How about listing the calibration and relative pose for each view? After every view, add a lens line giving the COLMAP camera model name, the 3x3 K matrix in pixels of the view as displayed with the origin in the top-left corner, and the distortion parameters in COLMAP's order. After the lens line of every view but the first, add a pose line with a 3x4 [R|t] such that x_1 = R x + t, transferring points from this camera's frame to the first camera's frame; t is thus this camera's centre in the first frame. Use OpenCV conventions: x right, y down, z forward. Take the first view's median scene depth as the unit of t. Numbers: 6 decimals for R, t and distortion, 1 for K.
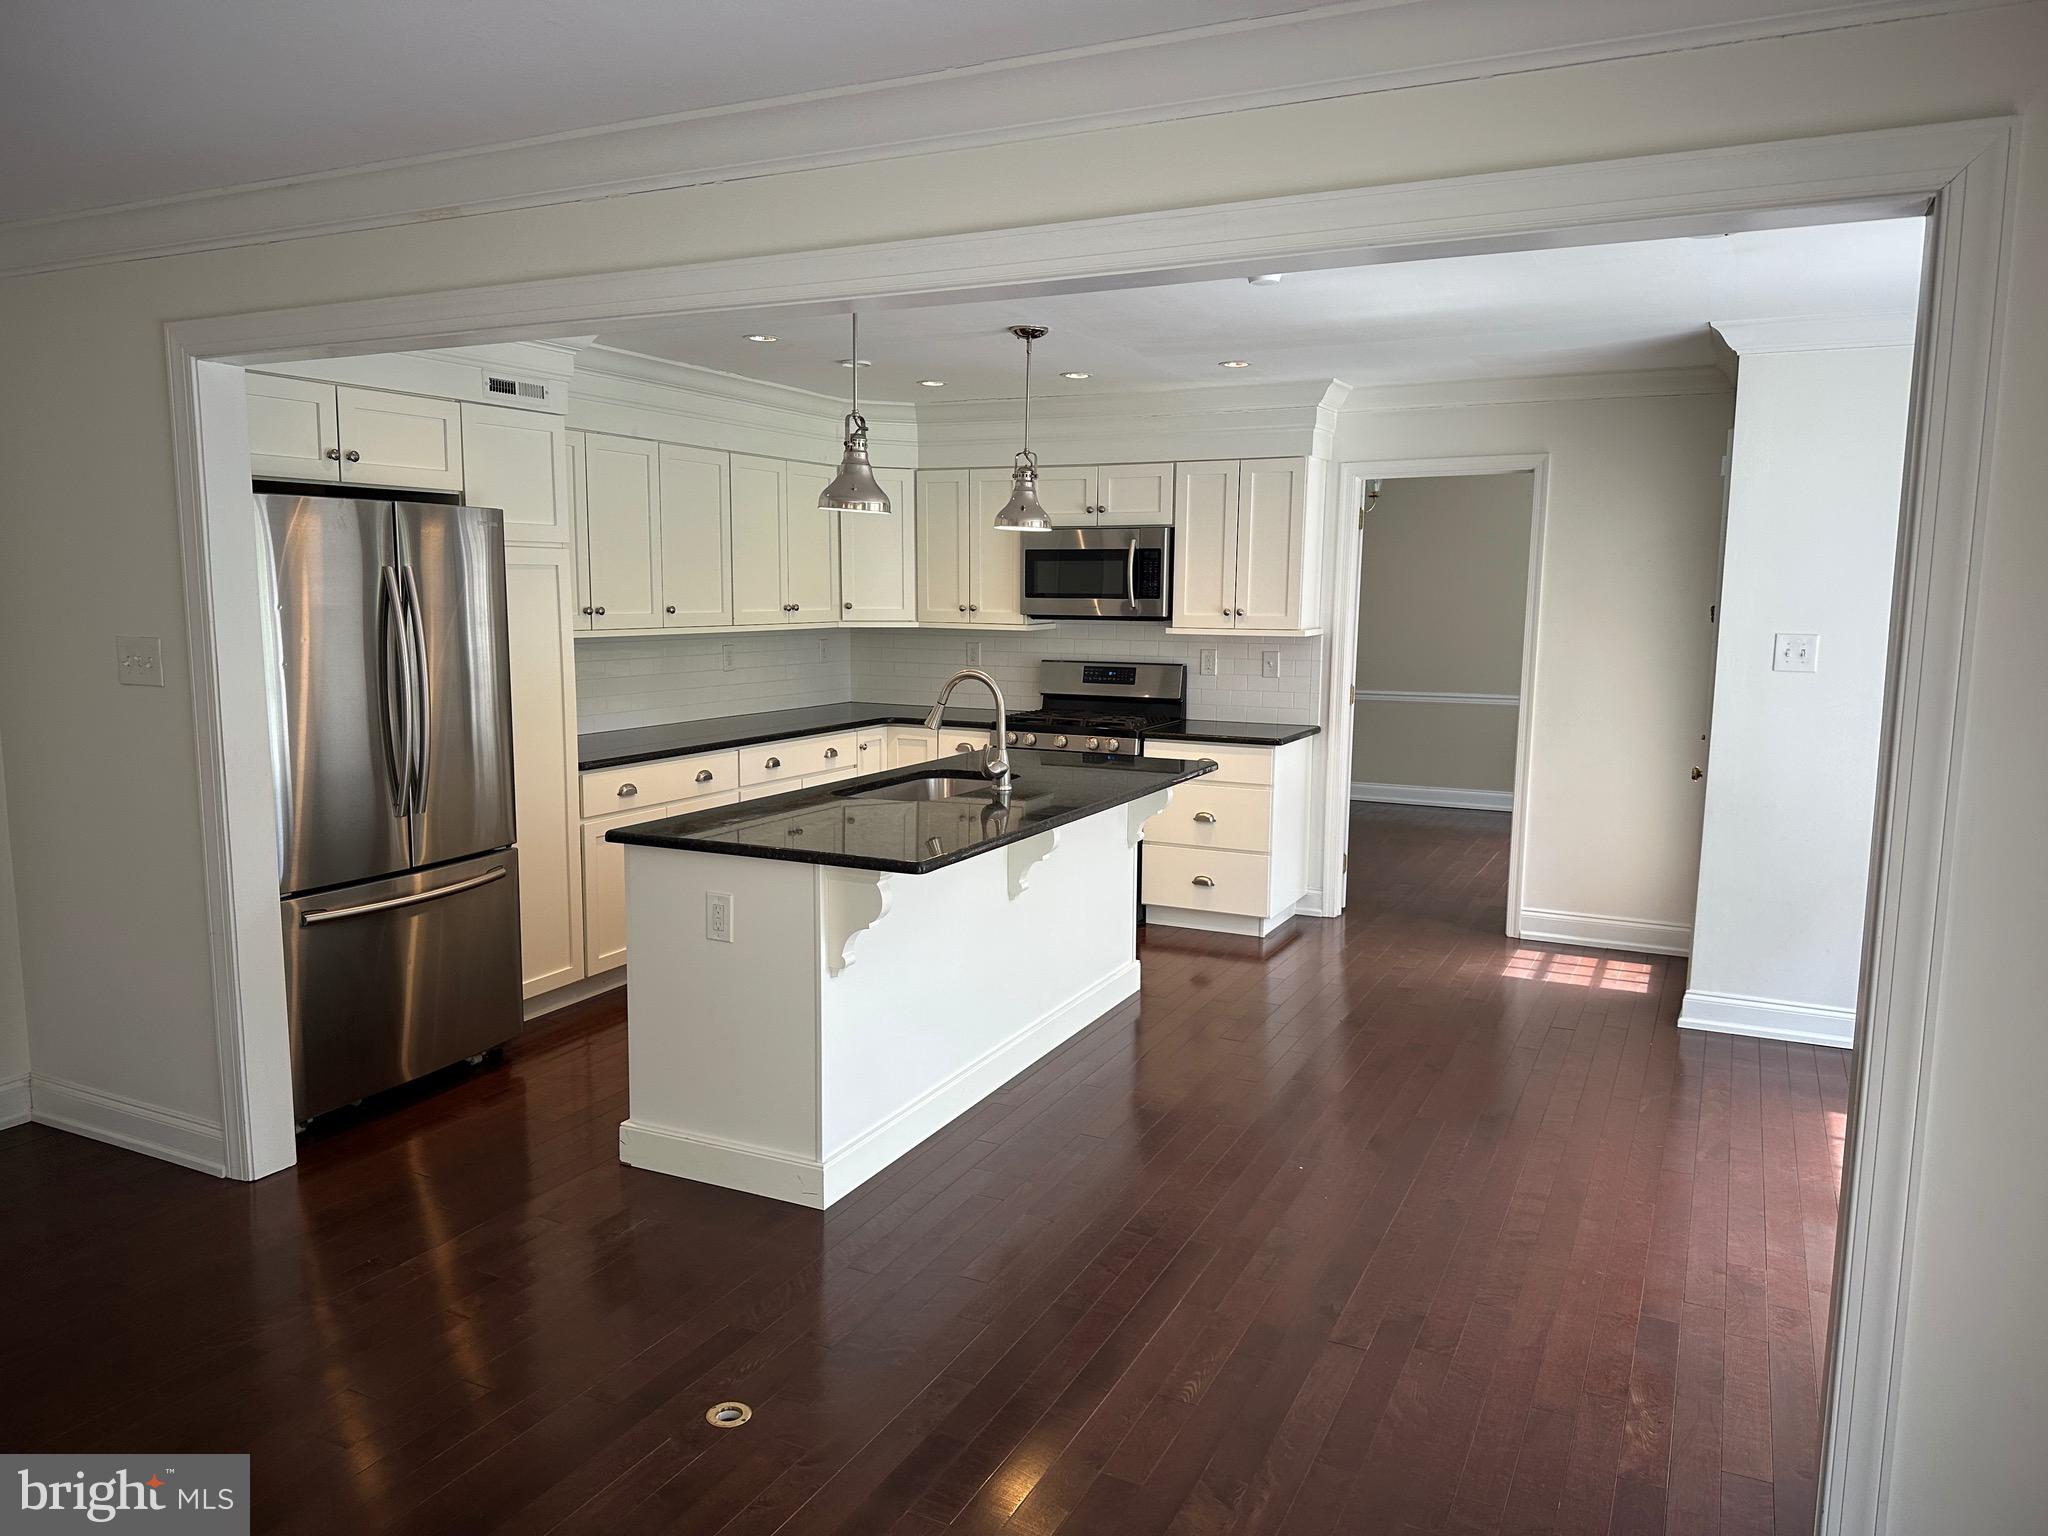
lens RADIAL K [[1478.5, 0, 1024.7], [0, 1478.5, 778.3], [0, 0, 1]] dist [0.028557, -0.008703]
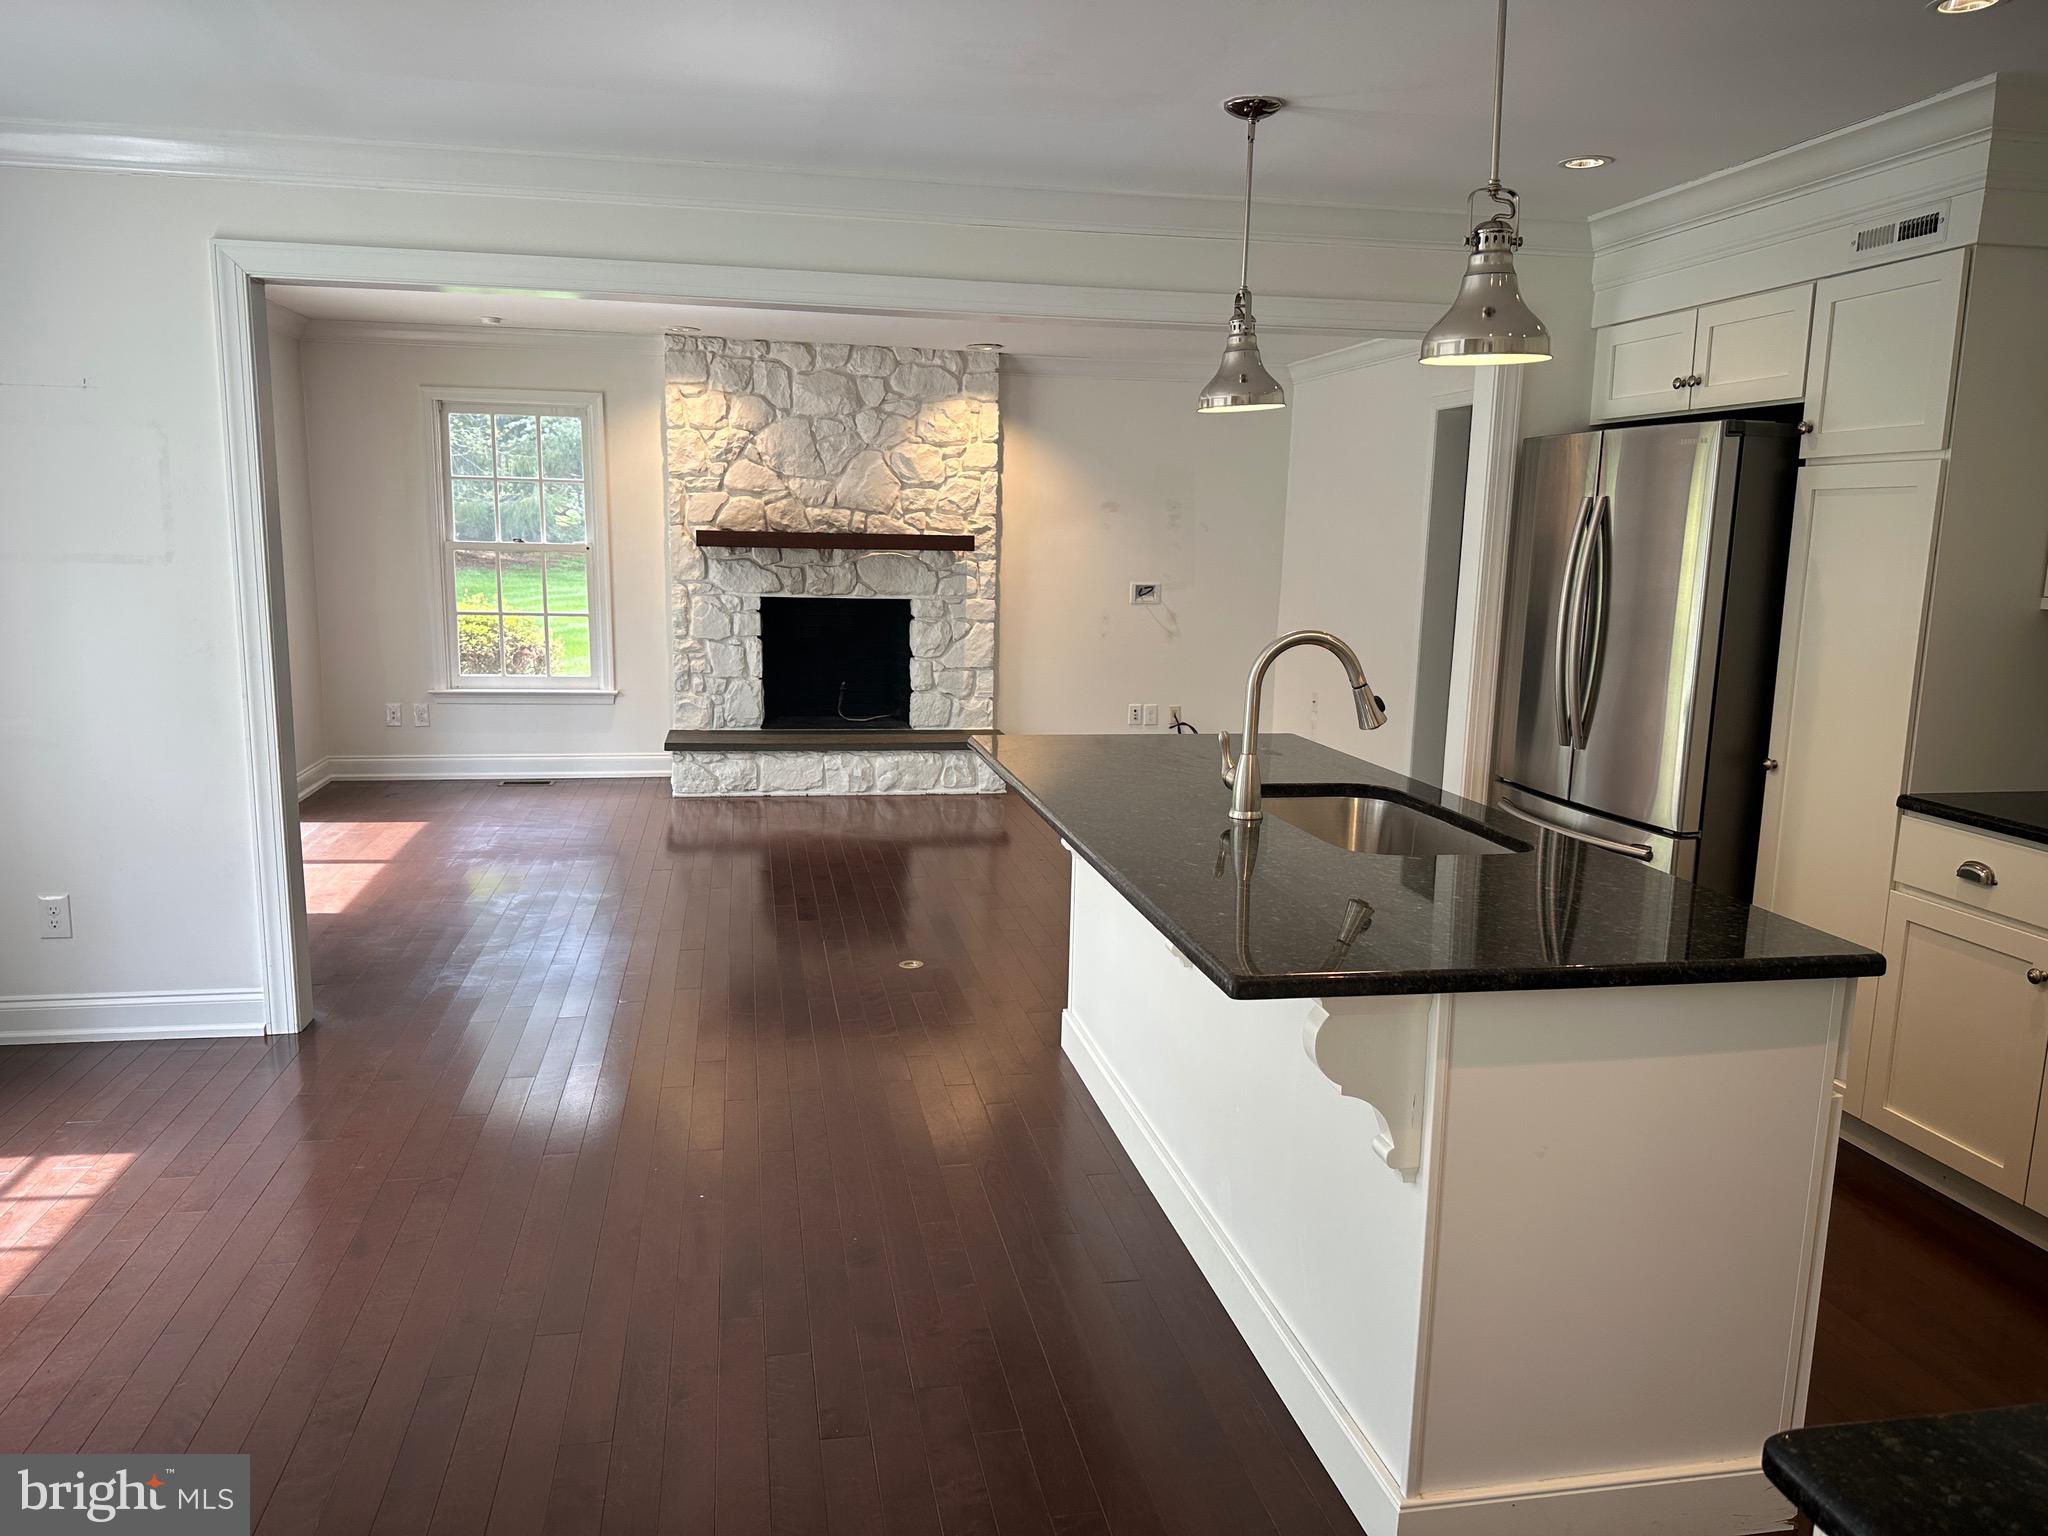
lens RADIAL K [[1478.5, 0, 1028.6], [0, 1478.5, 775.3], [0, 0, 1]] dist [0.028557, -0.008703]
pose [[-0.791488, 0.080356, -0.605880, 0.356782], [-0.105898, 0.958295, 0.265436, -0.137016], [0.601941, 0.274251, -0.749969, 1.141414]]
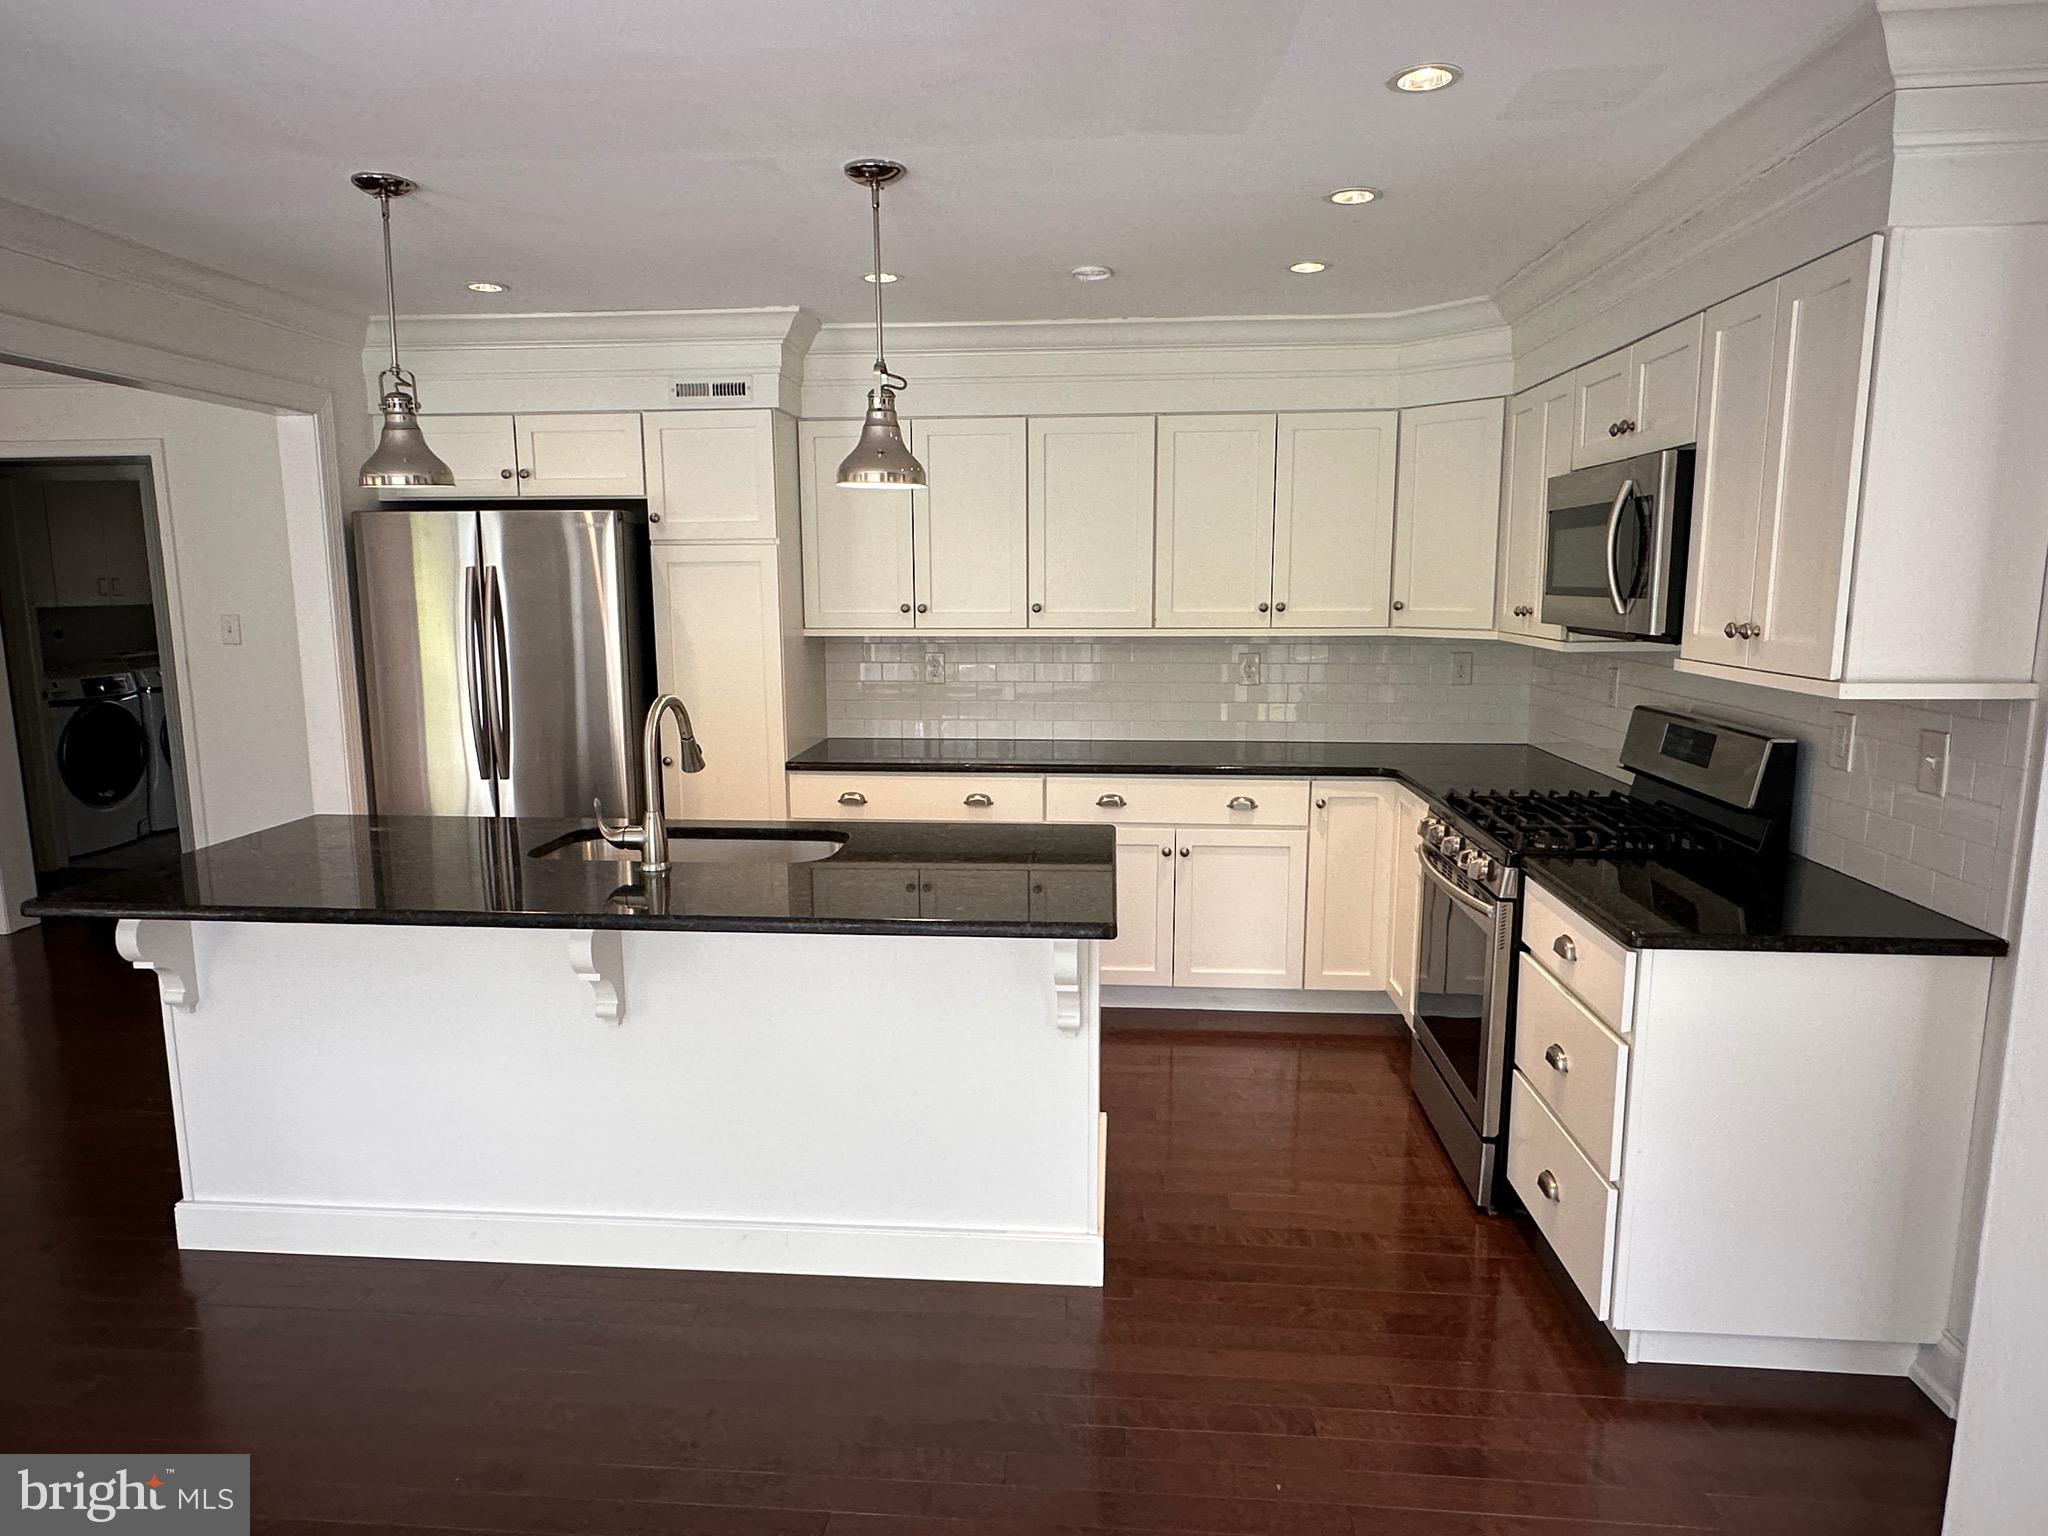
lens RADIAL K [[1248.2, 0, 1015.1], [0, 1248.2, 760.7], [0, 0, 1]] dist [0.018524, -0.000294]
pose [[0.351951, 0.128323, -0.927180, 0.473775], [-0.114071, 0.989055, 0.093586, -0.096769], [0.929041, 0.072827, 0.362737, 0.762661]]
